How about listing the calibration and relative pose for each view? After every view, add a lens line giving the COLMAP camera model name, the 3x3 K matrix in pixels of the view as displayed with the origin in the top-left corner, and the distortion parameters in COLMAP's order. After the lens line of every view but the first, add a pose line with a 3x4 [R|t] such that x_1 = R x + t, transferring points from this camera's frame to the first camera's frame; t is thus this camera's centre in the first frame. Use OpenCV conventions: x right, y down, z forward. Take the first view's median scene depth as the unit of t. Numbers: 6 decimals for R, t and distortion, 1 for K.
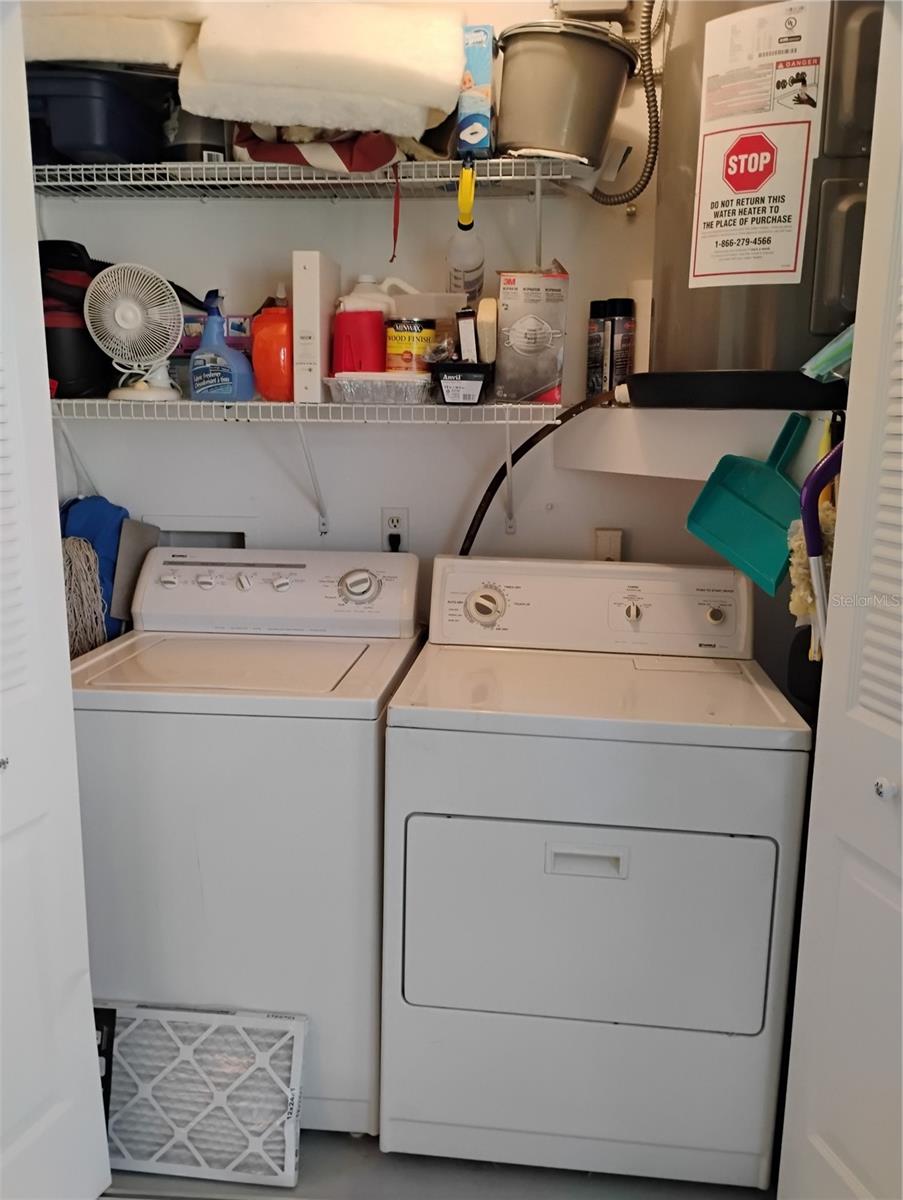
lens RADIAL K [[992.1, 0, 456.1], [0, 992.1, 598.1], [0, 0, 1]] dist [0.079235, -0.105990]
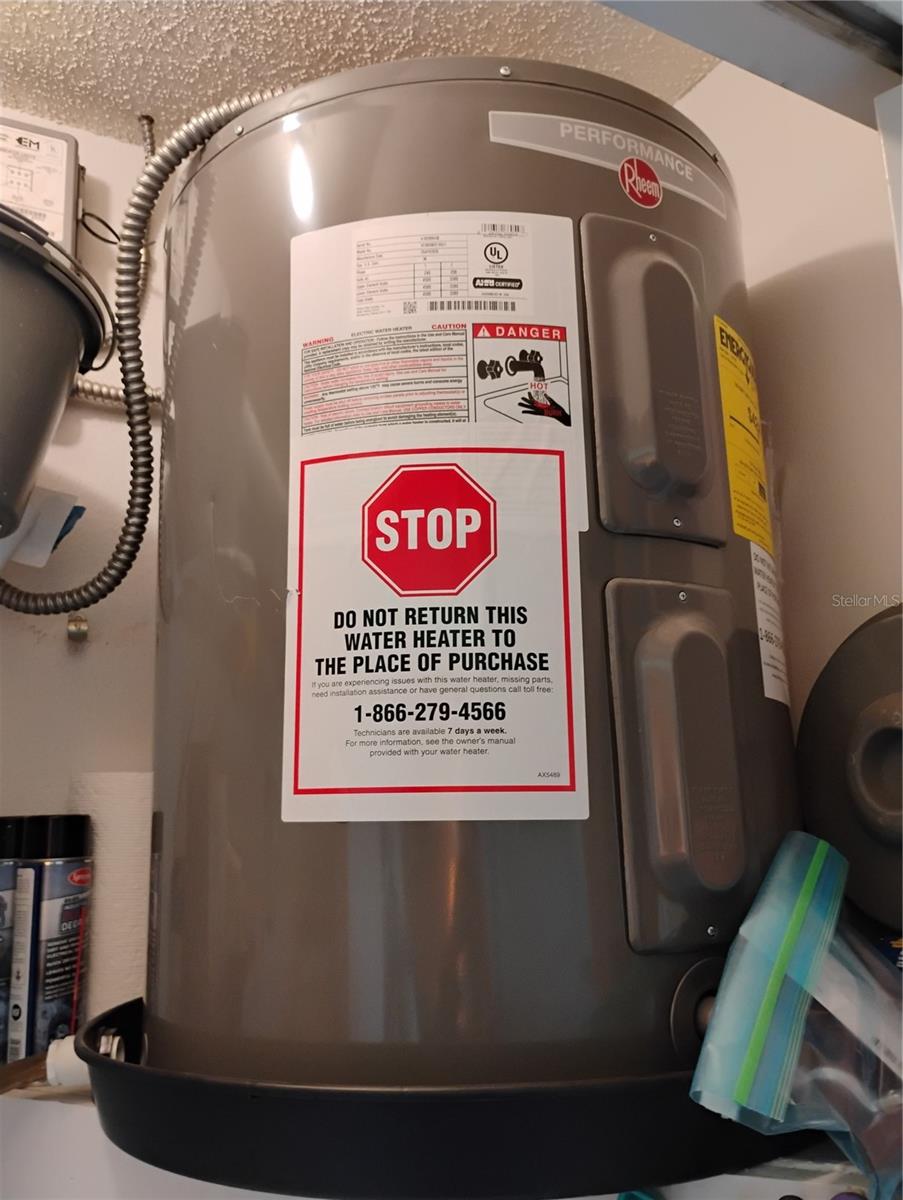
lens RADIAL K [[992.1, 0, 456.1], [0, 992.1, 598.1], [0, 0, 1]] dist [0.079235, -0.105990]
pose [[0.836703, 0.081045, 0.541628, 0.084490], [0.149736, 0.917452, -0.368592, -0.255546], [-0.526790, 0.389503, 0.755499, 0.697529]]
